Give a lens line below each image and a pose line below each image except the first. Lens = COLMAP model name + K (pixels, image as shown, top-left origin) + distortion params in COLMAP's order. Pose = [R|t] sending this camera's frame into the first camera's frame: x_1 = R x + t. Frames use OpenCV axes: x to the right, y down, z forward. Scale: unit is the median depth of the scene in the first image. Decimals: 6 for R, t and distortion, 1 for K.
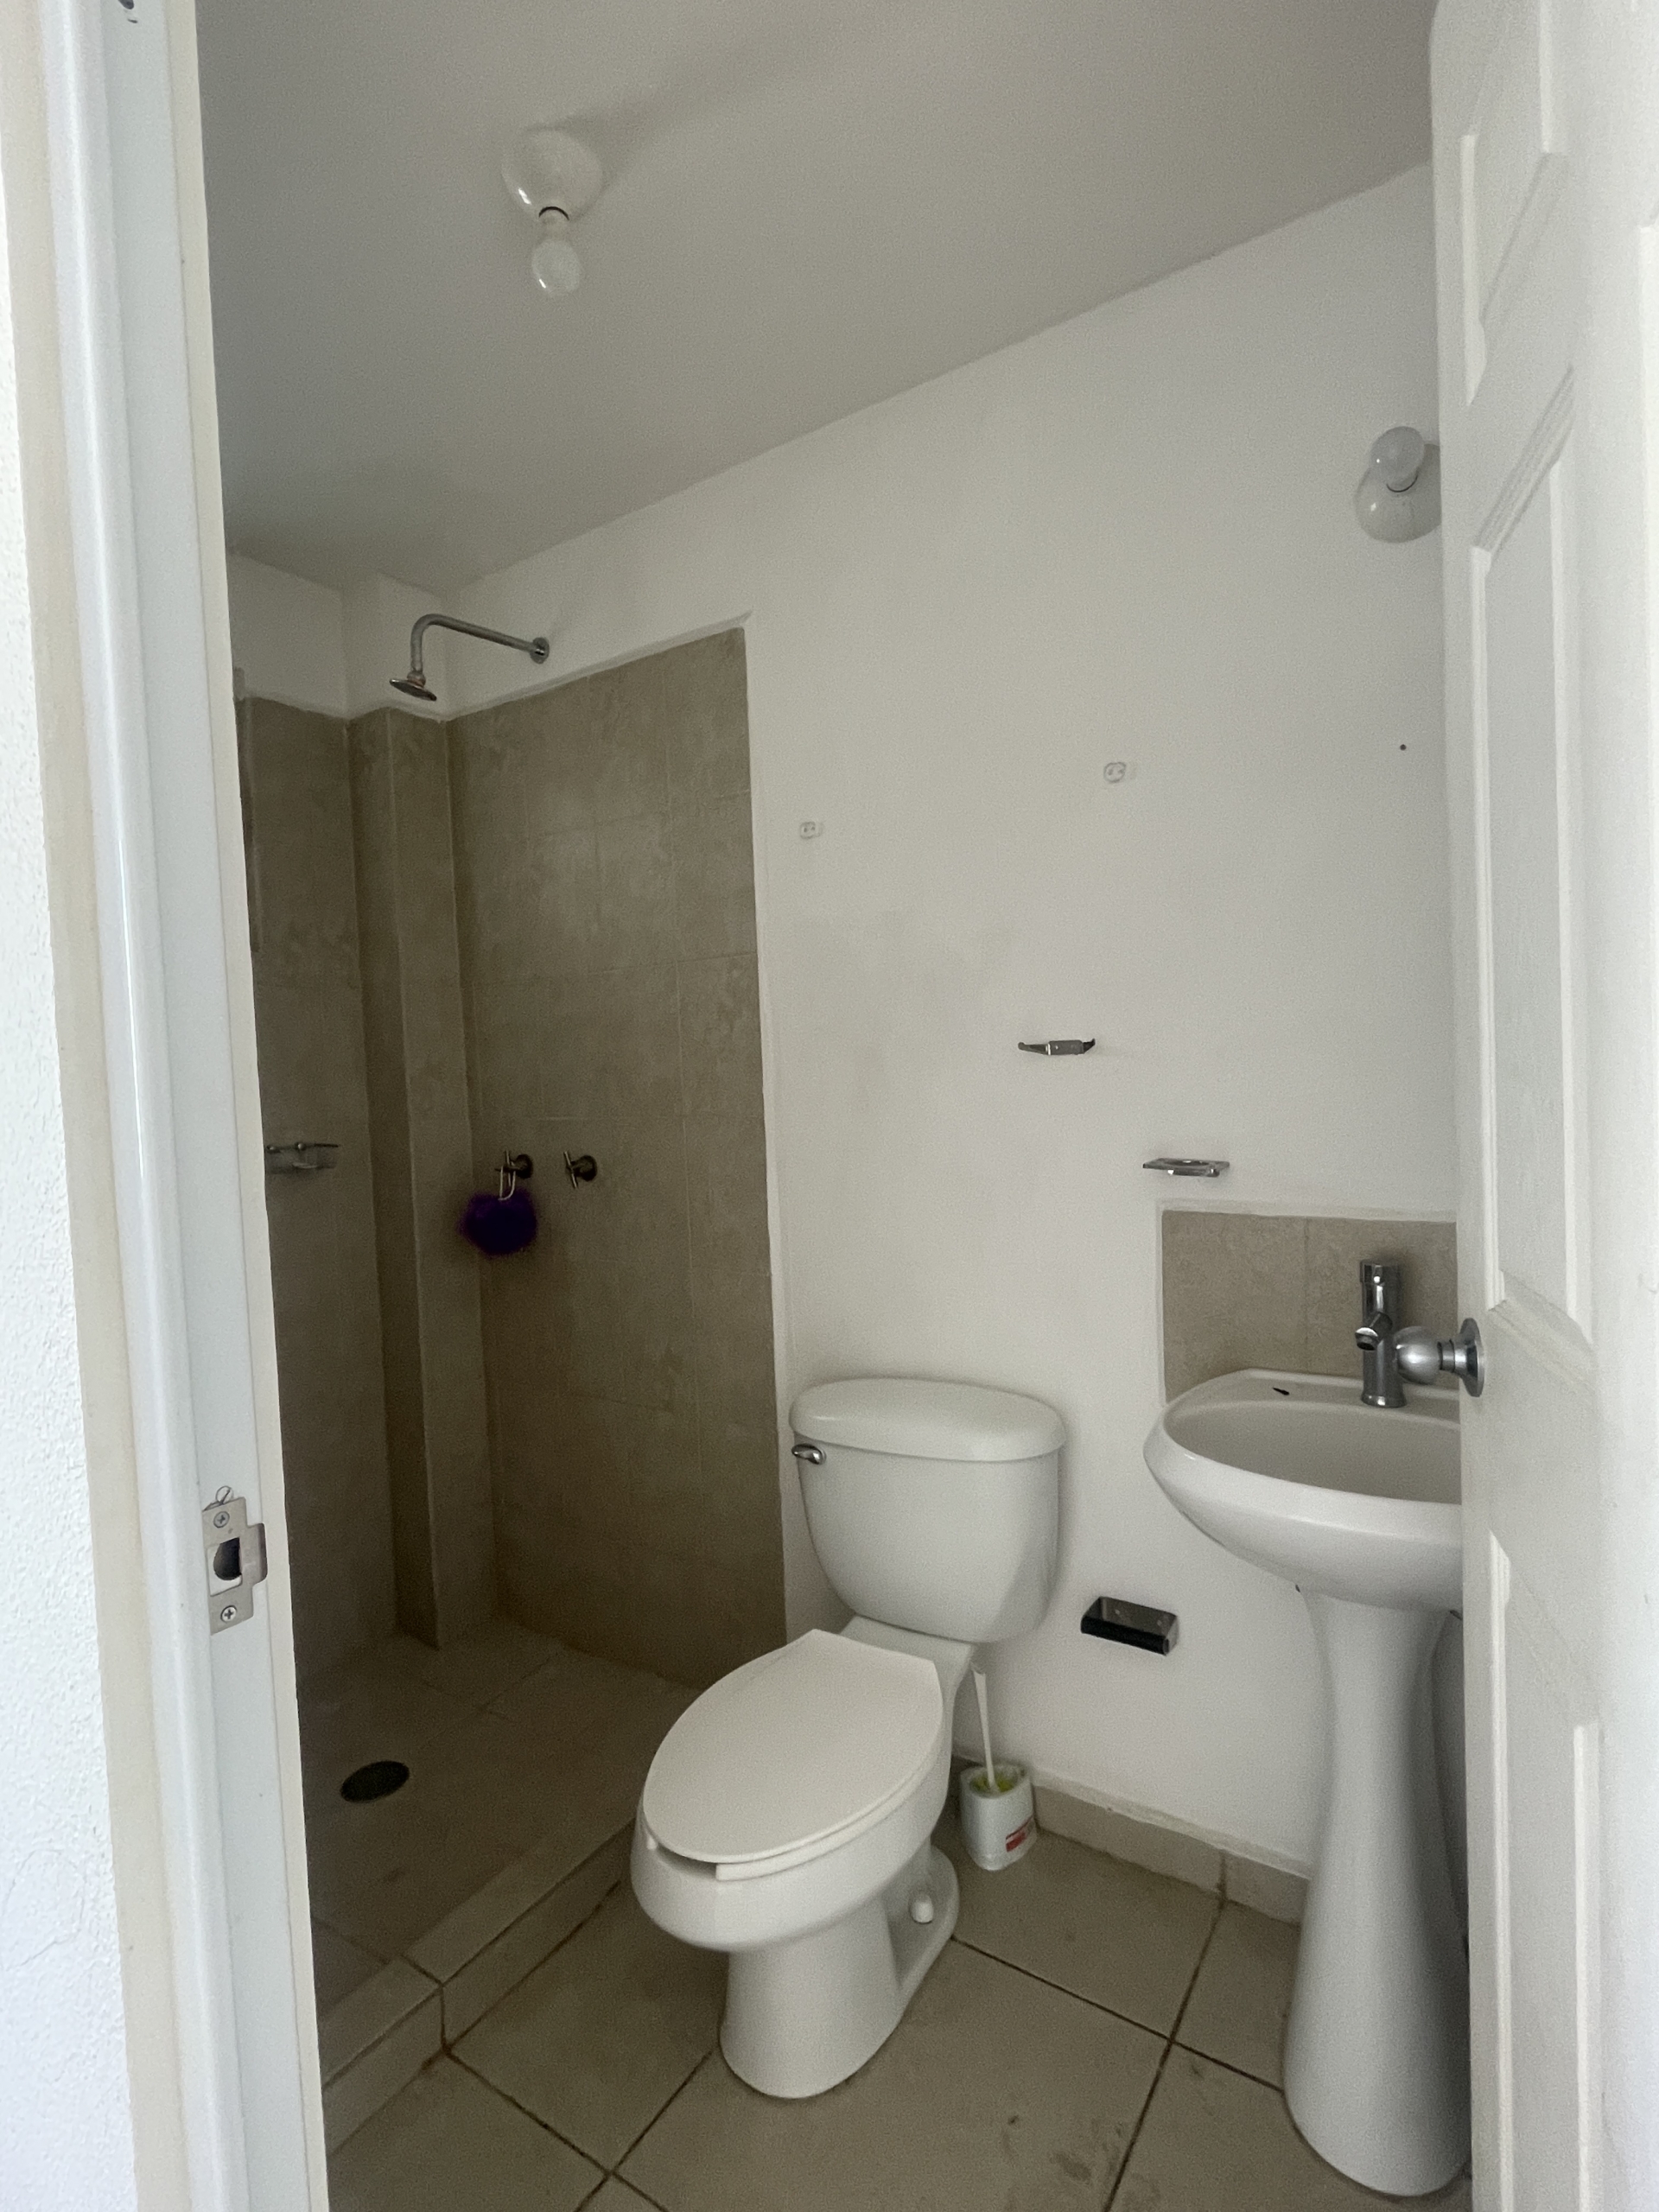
lens RADIAL K [[1087.7, 0, 833.5], [0, 1087.7, 1114.5], [0, 0, 1]] dist [0.000639, 0.000626]
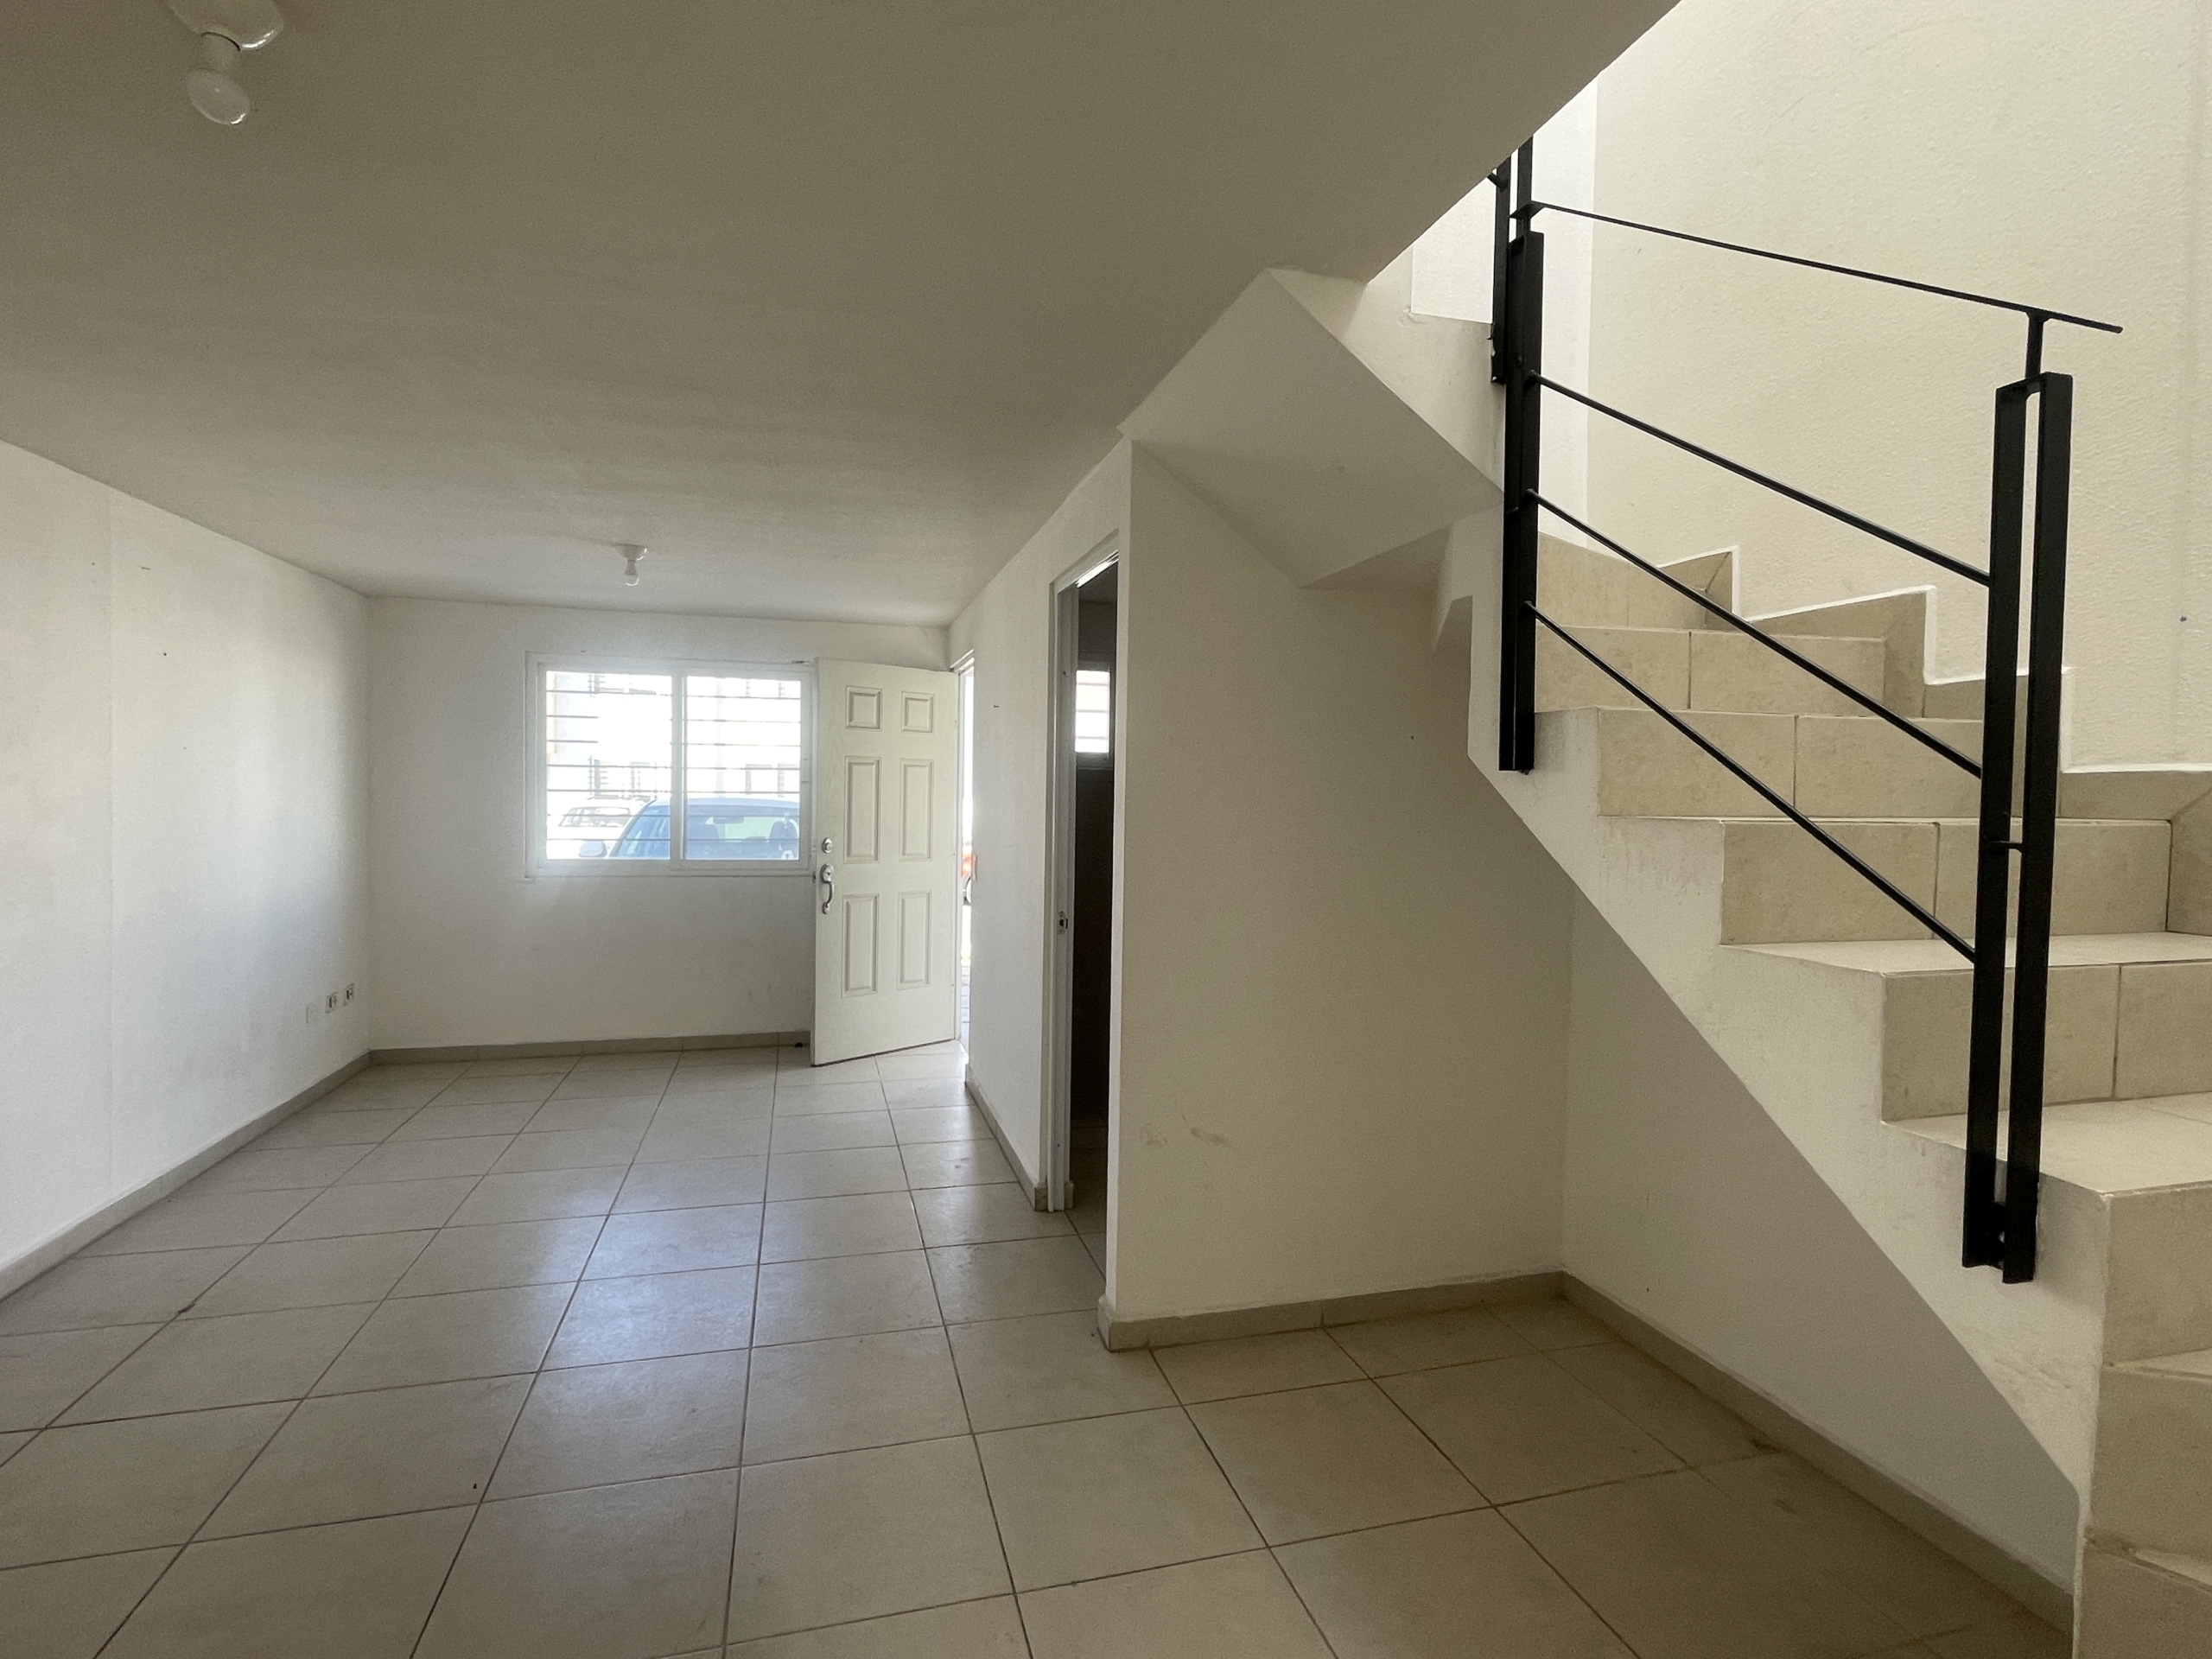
lens RADIAL K [[1086.0, 0, 1098.9], [0, 1086.0, 829.0], [0, 0, 1]] dist [0.000148, 0.000085]
pose [[0.748586, 0.078392, -0.658387, 1.139413], [-0.074261, 0.996651, 0.034233, -0.107894], [0.658866, 0.023266, 0.751901, -1.100902]]
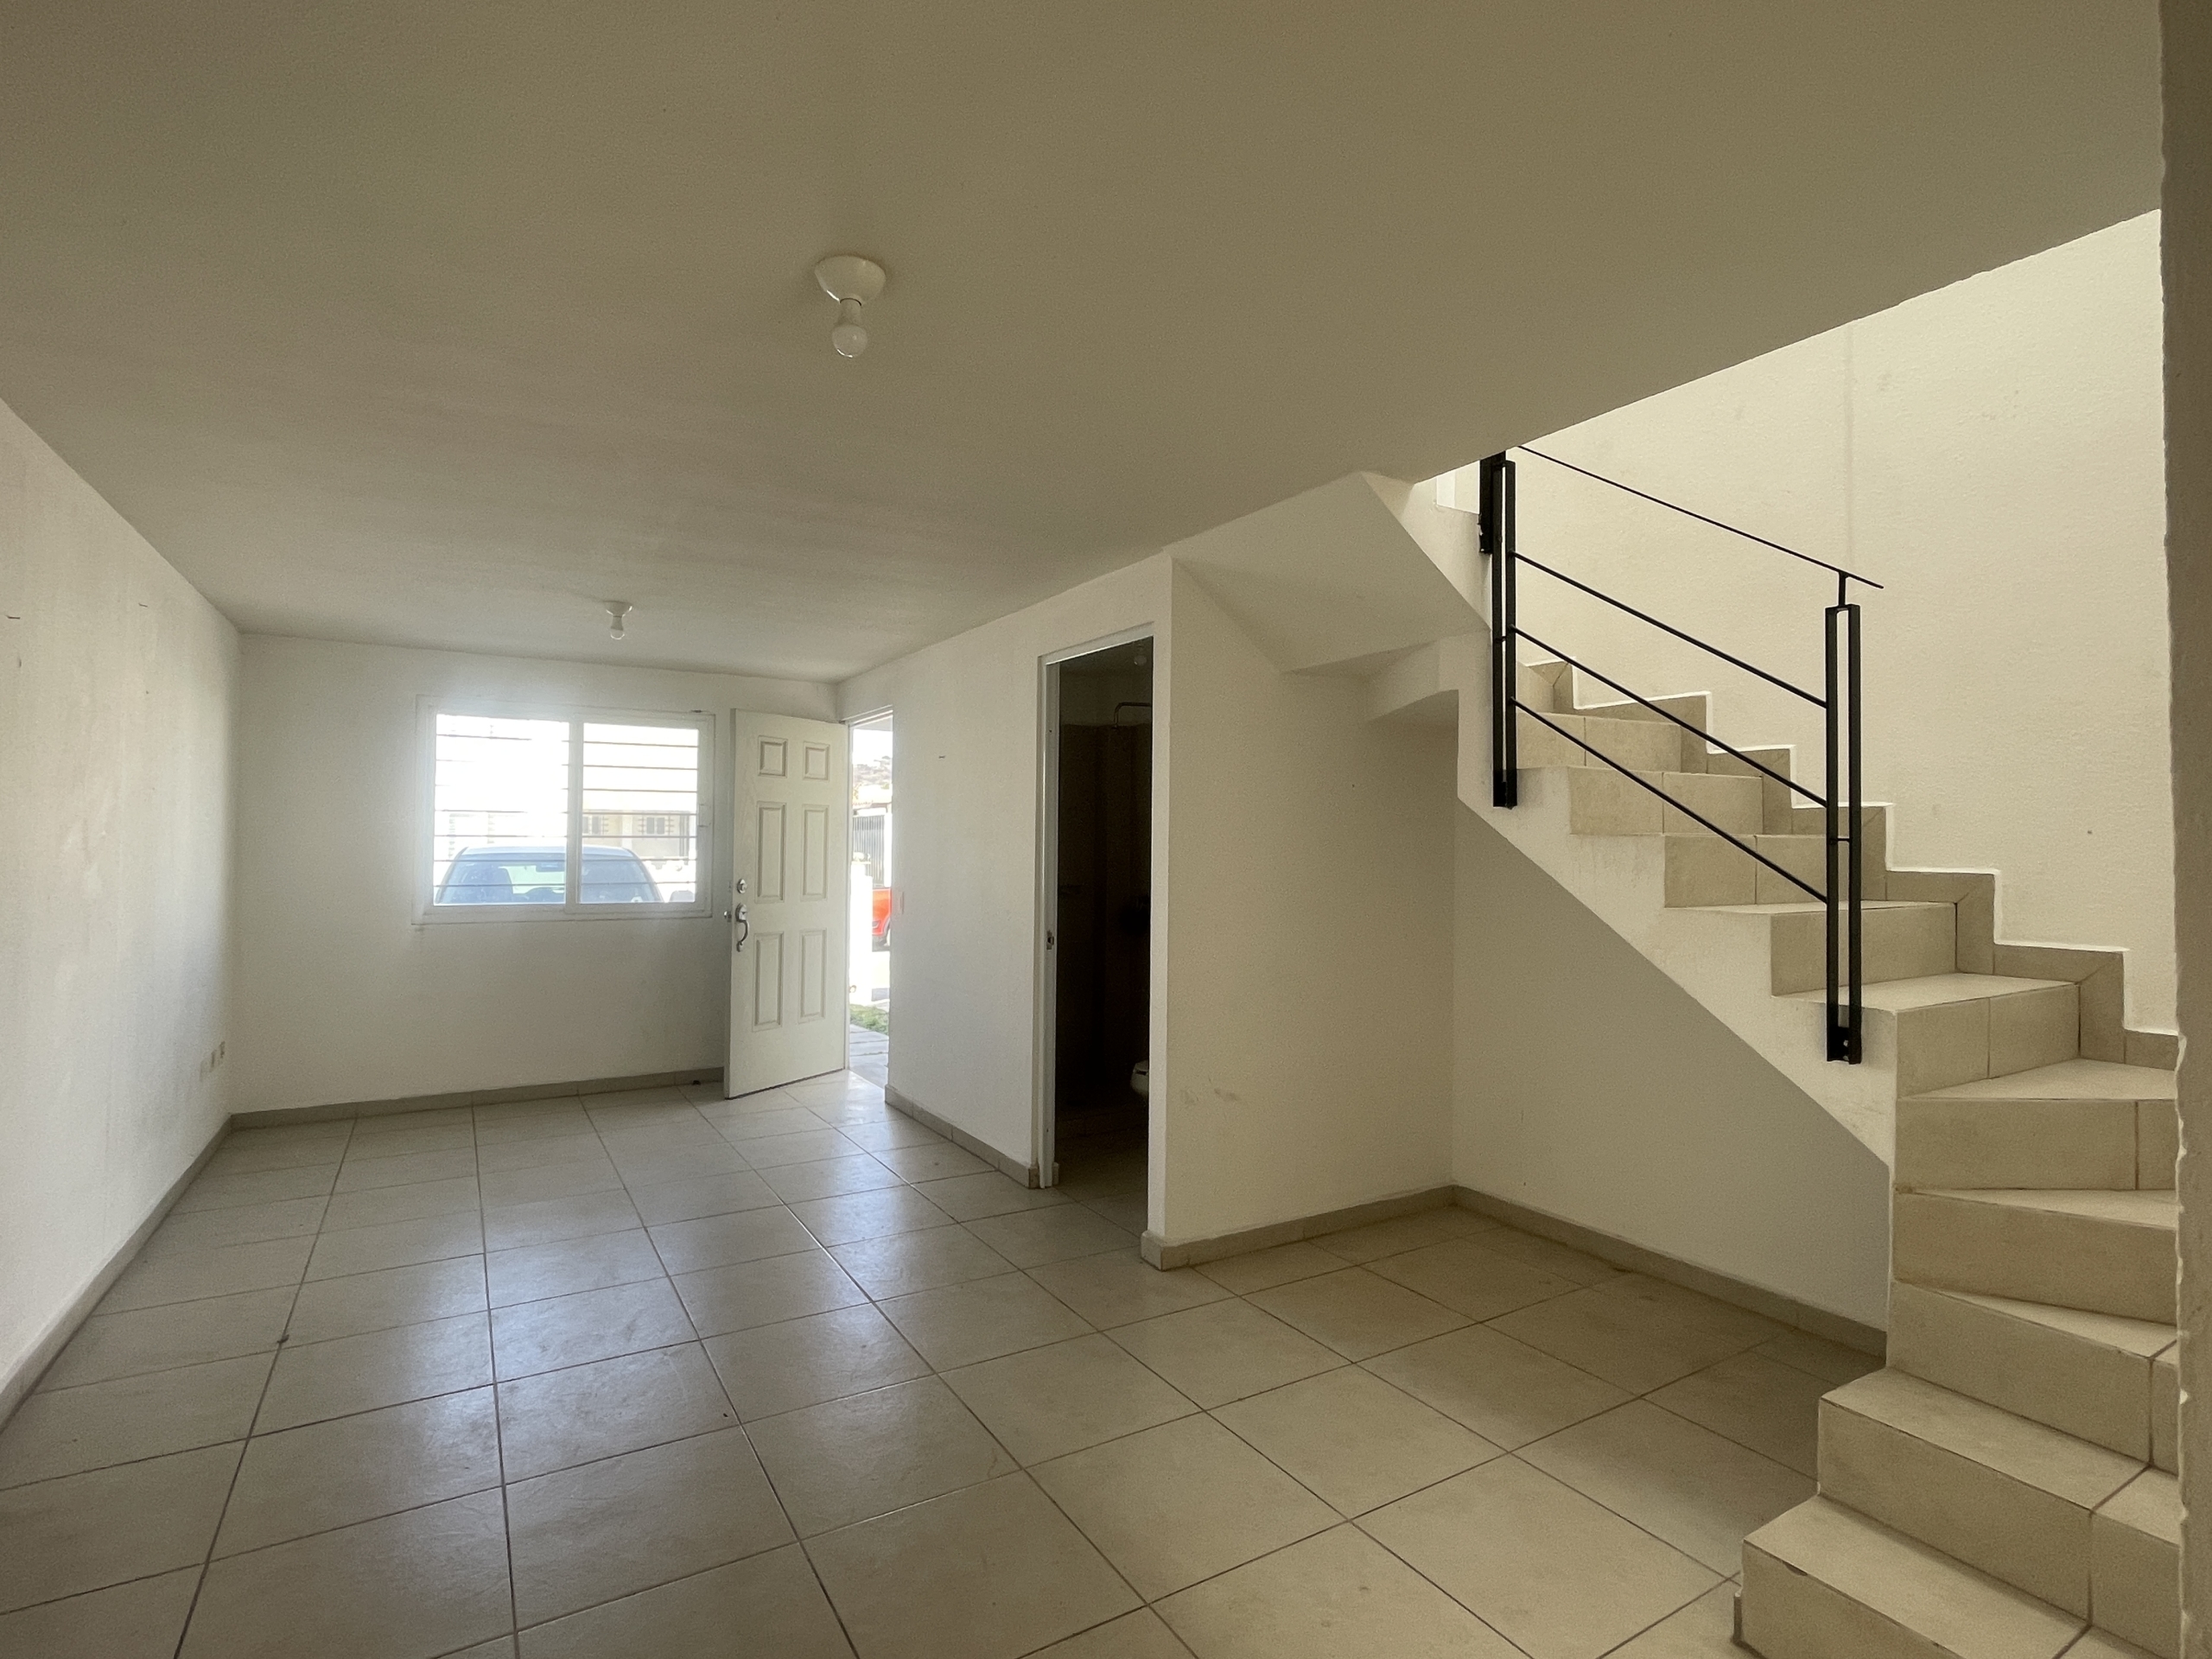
lens RADIAL K [[1086.0, 0, 1098.9], [0, 1086.0, 829.0], [0, 0, 1]] dist [0.000148, 0.000085]
pose [[0.899374, 0.044243, -0.434936, 0.909198], [-0.064365, 0.997425, -0.031636, -0.037926], [0.432417, 0.056448, 0.899905, -1.723702]]
